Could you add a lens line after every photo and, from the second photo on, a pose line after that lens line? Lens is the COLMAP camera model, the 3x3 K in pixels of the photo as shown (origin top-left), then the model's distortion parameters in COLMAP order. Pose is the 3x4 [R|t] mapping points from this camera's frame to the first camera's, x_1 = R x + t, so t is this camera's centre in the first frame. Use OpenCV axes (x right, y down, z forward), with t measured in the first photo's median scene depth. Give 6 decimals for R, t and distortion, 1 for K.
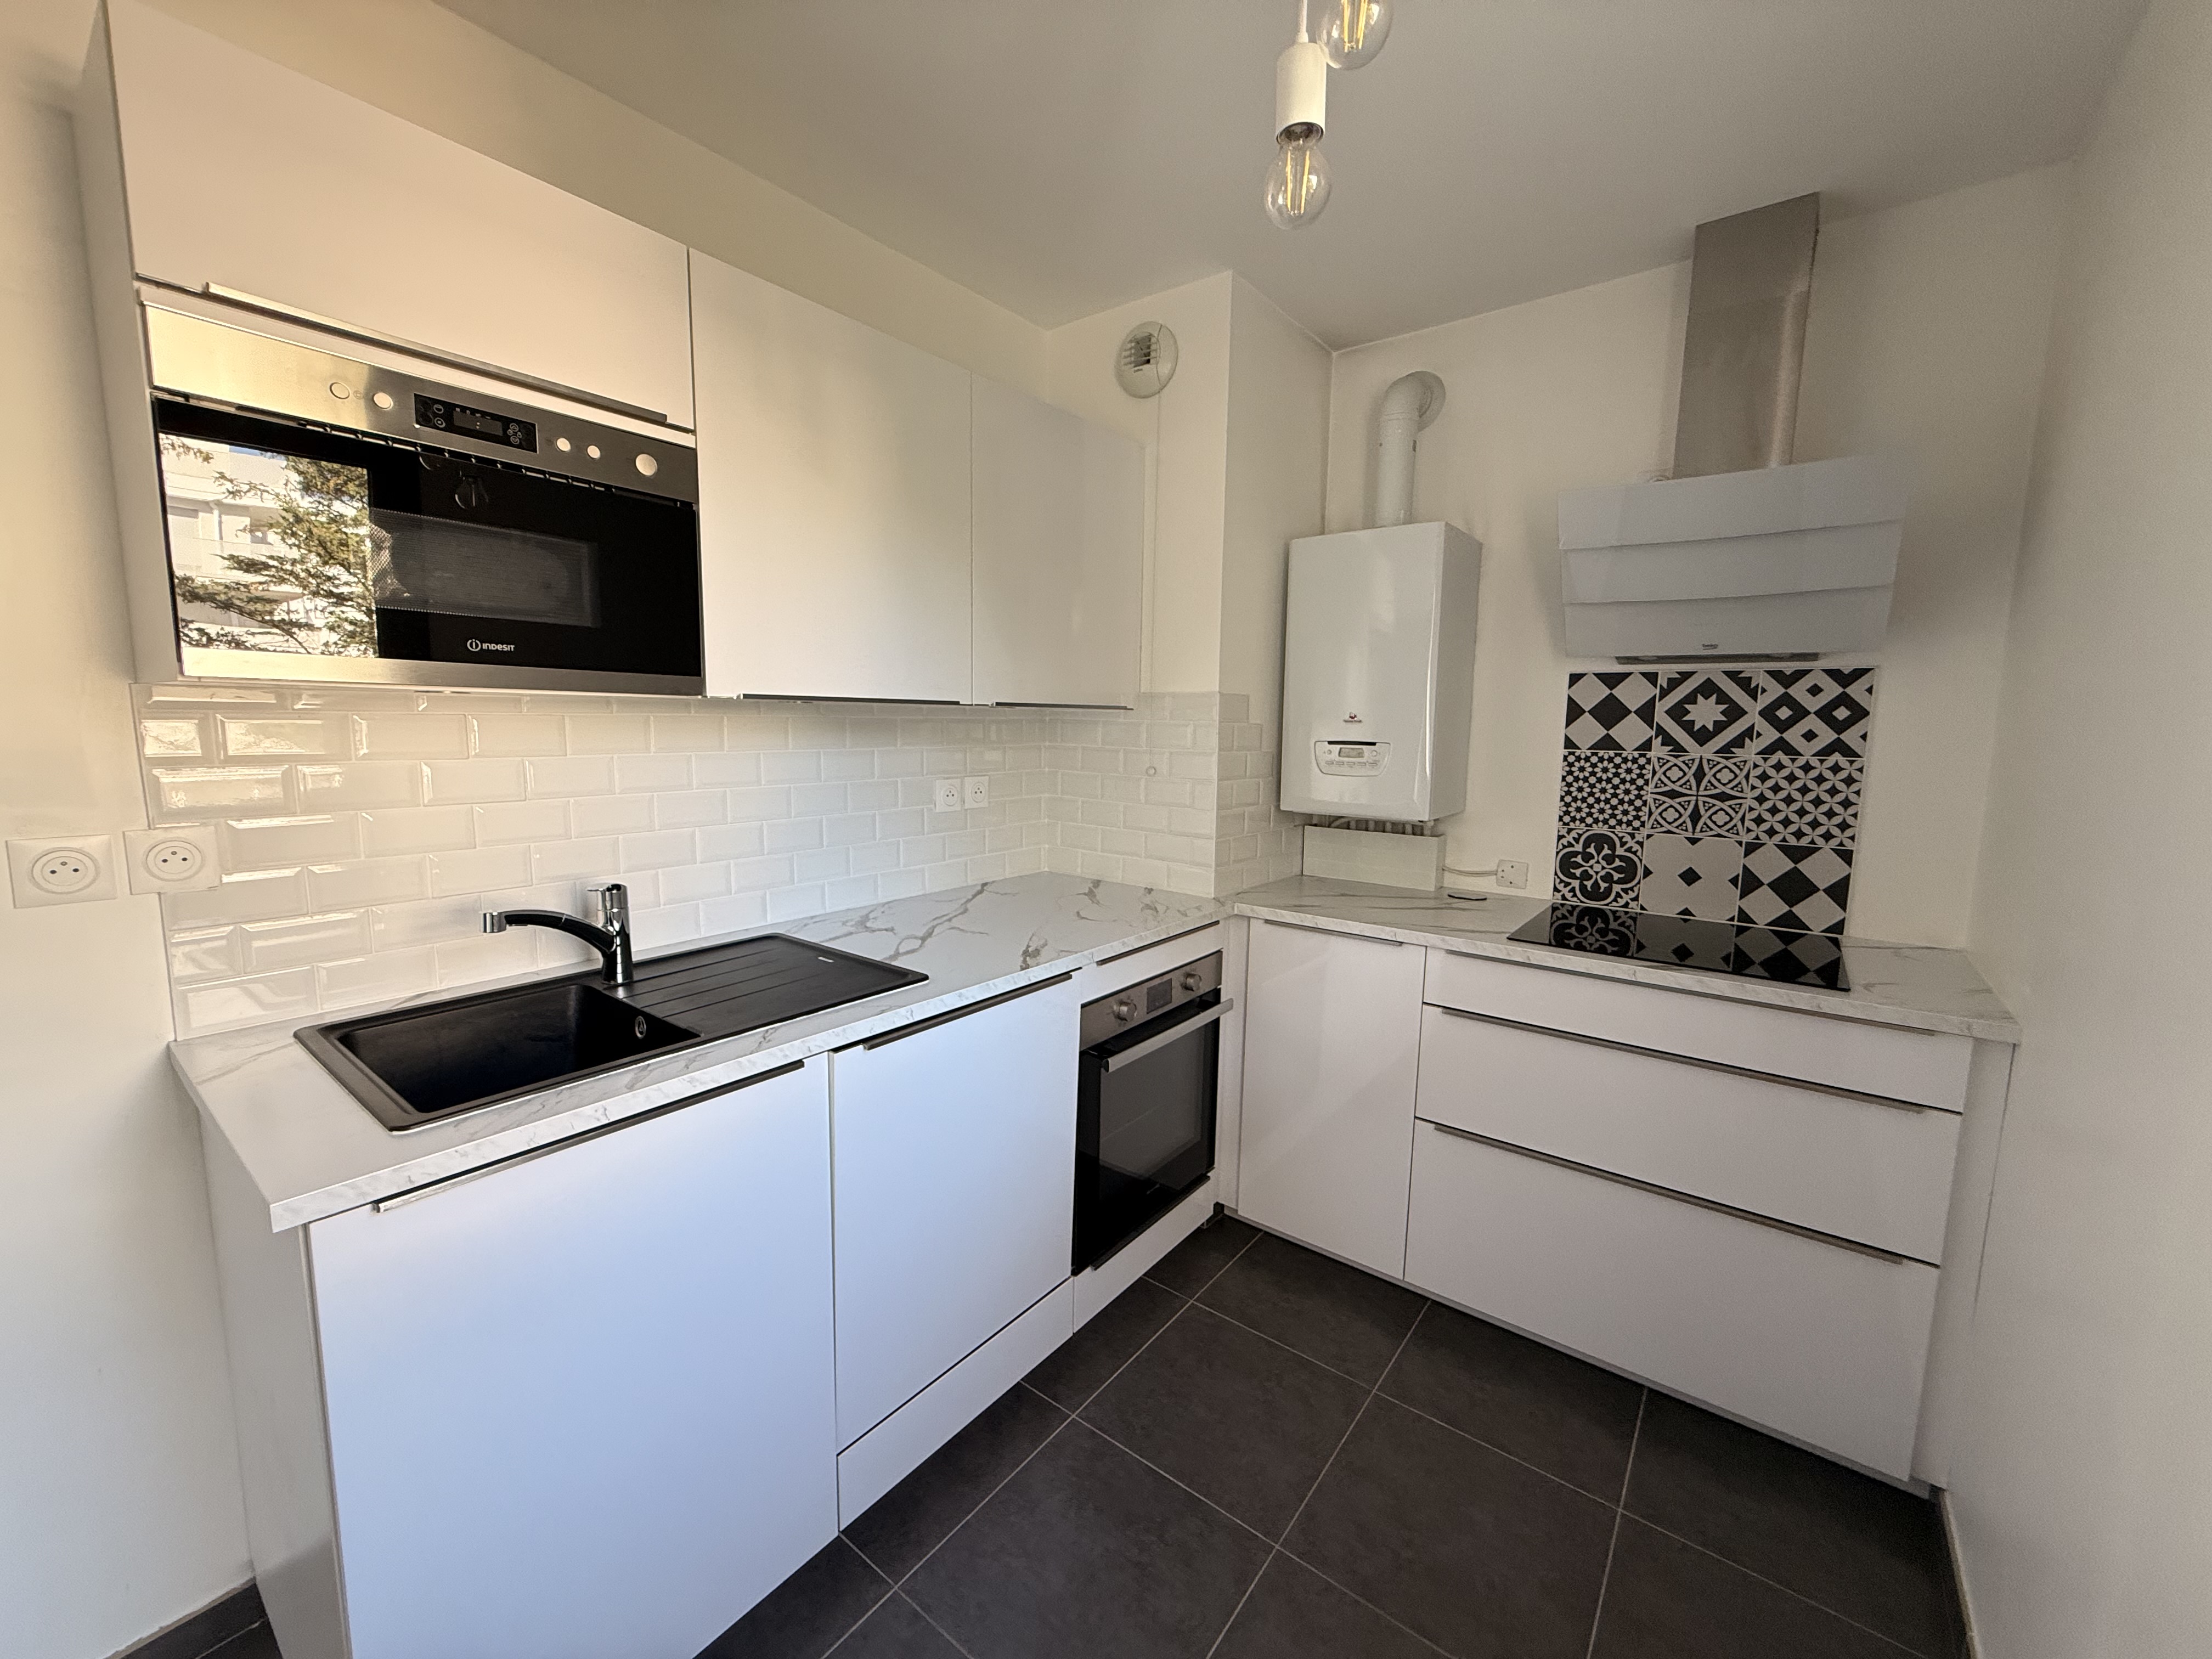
lens RADIAL K [[885.0, 0, 1100.1], [0, 885.0, 831.9], [0, 0, 1]] dist [-0.000526, 0.000350]
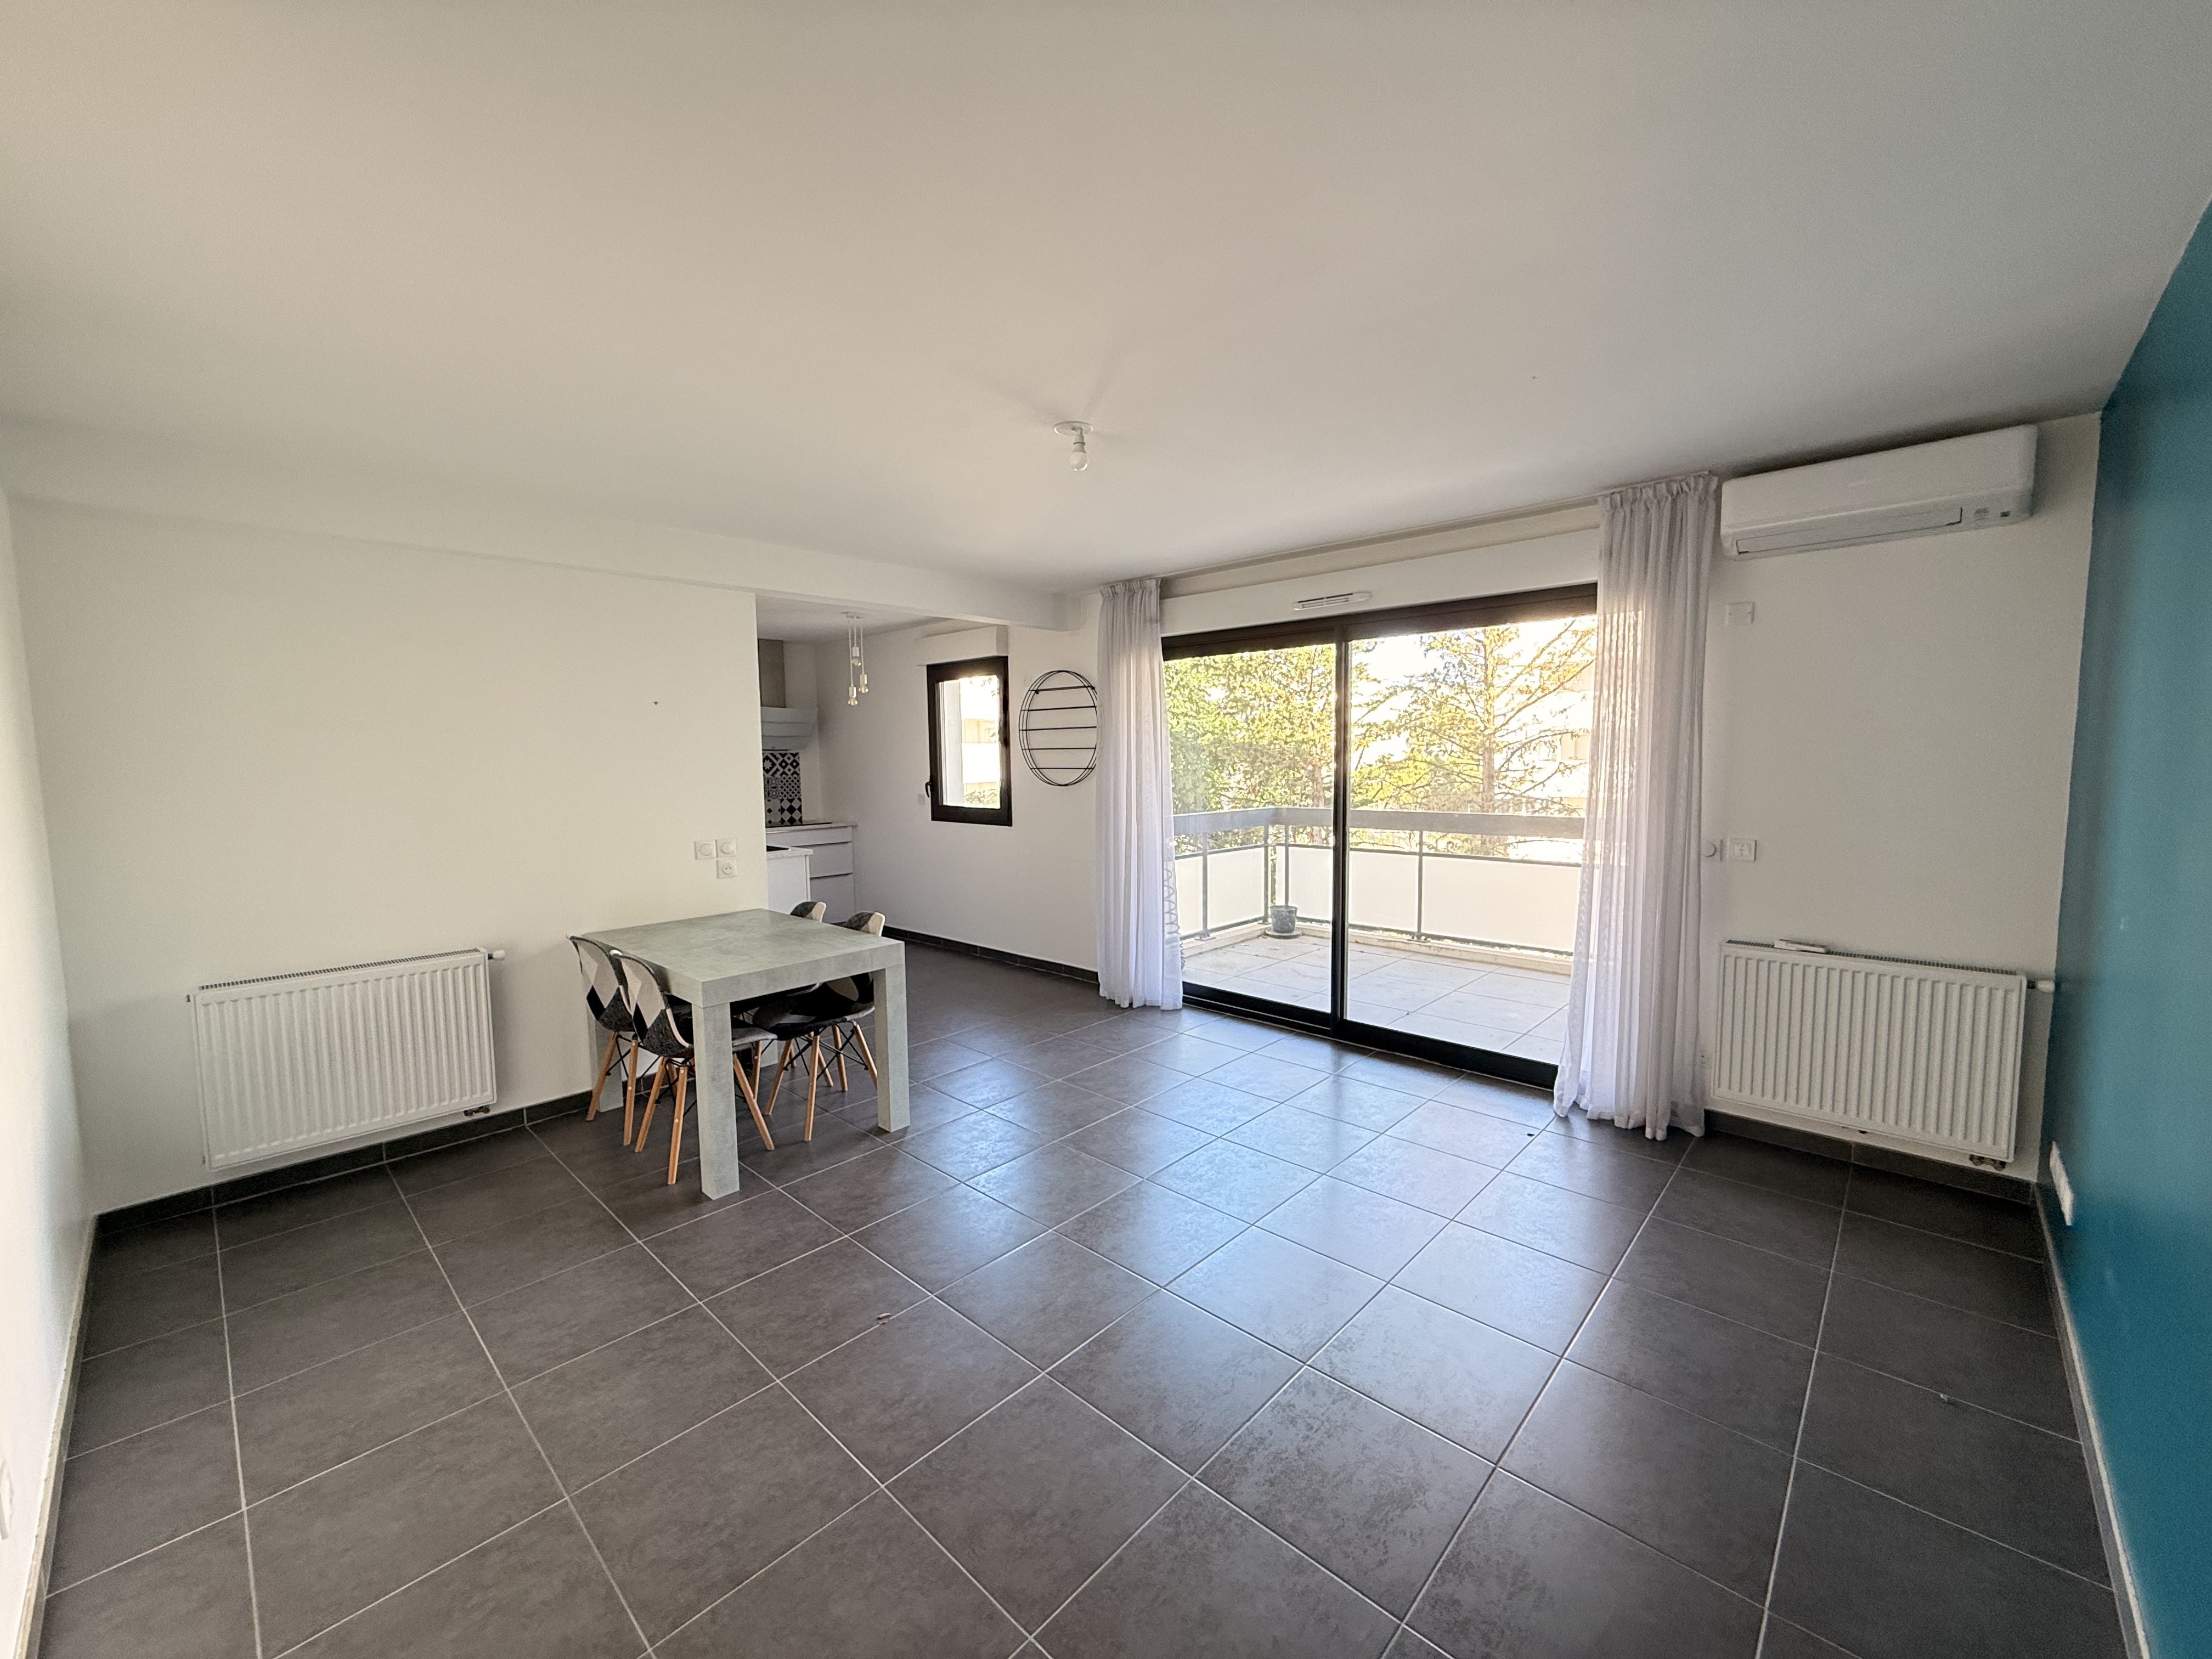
lens RADIAL K [[885.0, 0, 1110.9], [0, 885.0, 757.7], [0, 0, 1]] dist [-0.000526, 0.000350]
pose [[0.097070, -0.019706, 0.995082, -2.823761], [0.140224, 0.990102, 0.005928, 0.011770], [-0.985350, 0.138959, 0.098872, -0.748581]]
